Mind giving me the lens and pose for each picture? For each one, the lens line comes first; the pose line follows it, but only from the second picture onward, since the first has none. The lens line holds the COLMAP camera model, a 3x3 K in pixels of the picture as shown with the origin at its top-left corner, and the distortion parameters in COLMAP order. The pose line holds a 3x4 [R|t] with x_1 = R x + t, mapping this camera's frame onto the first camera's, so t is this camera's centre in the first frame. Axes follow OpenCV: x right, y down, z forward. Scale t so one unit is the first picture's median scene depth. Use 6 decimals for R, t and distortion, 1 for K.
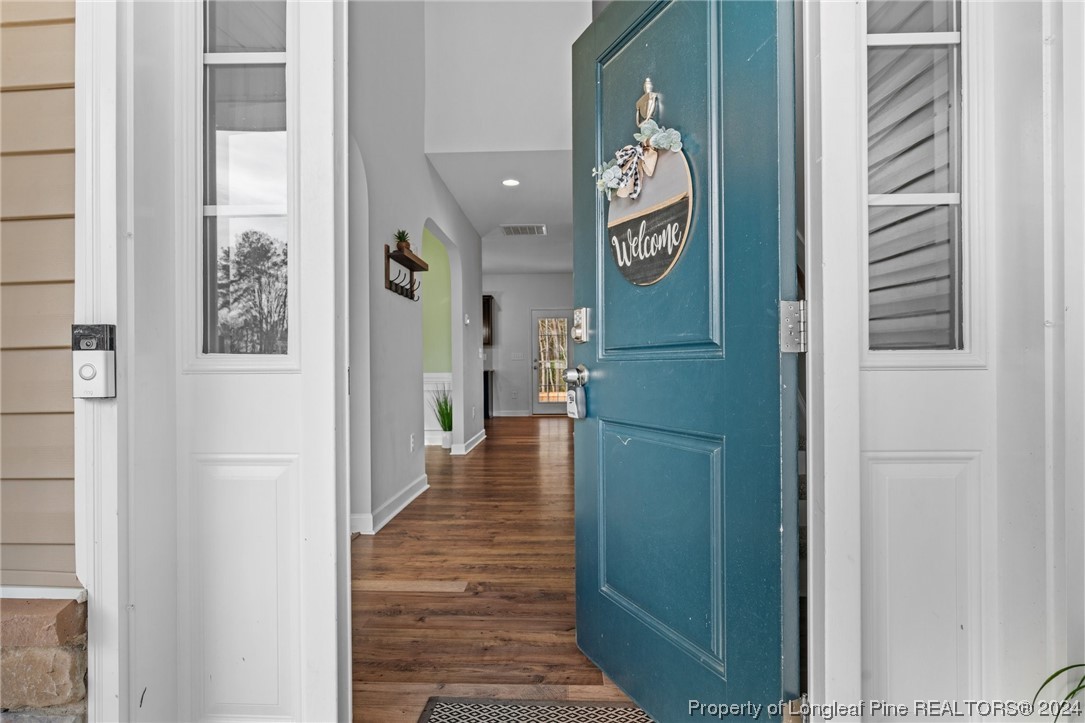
lens RADIAL K [[621.0, 0, 542.9], [0, 621.0, 361.6], [0, 0, 1]] dist [-0.000318, -0.000018]
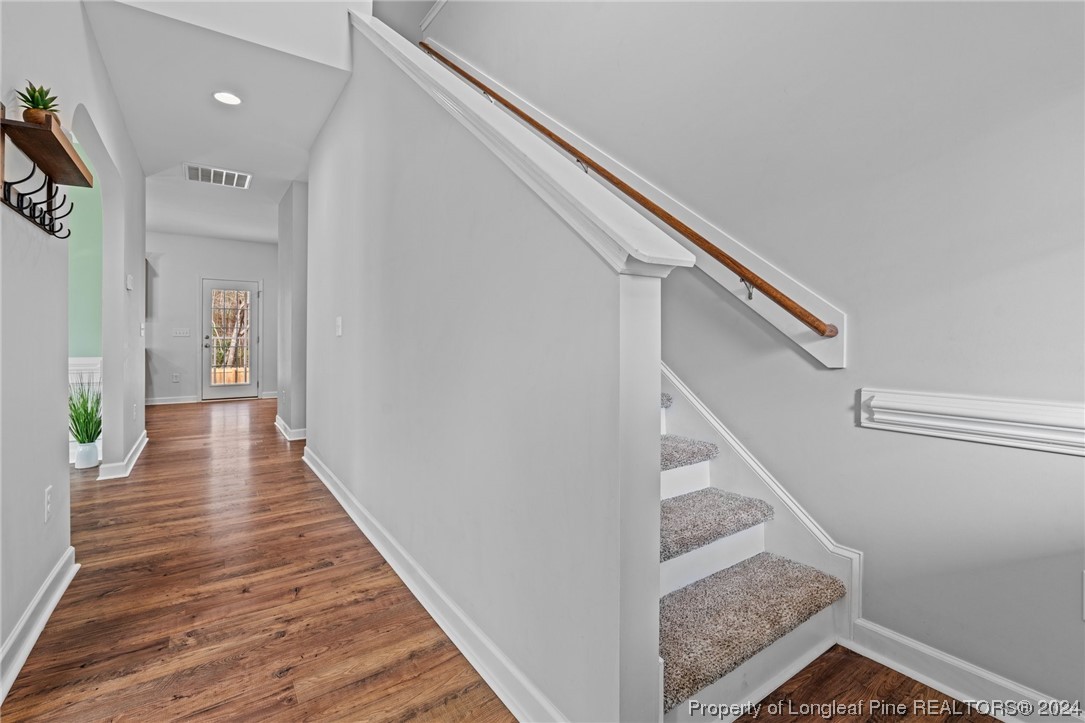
lens RADIAL K [[474.4, 0, 527.2], [0, 474.4, 336.2], [0, 0, 1]] dist [-0.008116, 0.001389]
pose [[0.789221, 0.014674, 0.613934, -0.094766], [-0.016637, 0.999858, -0.002511, -0.013564], [-0.613884, -0.008233, 0.789353, 0.301393]]
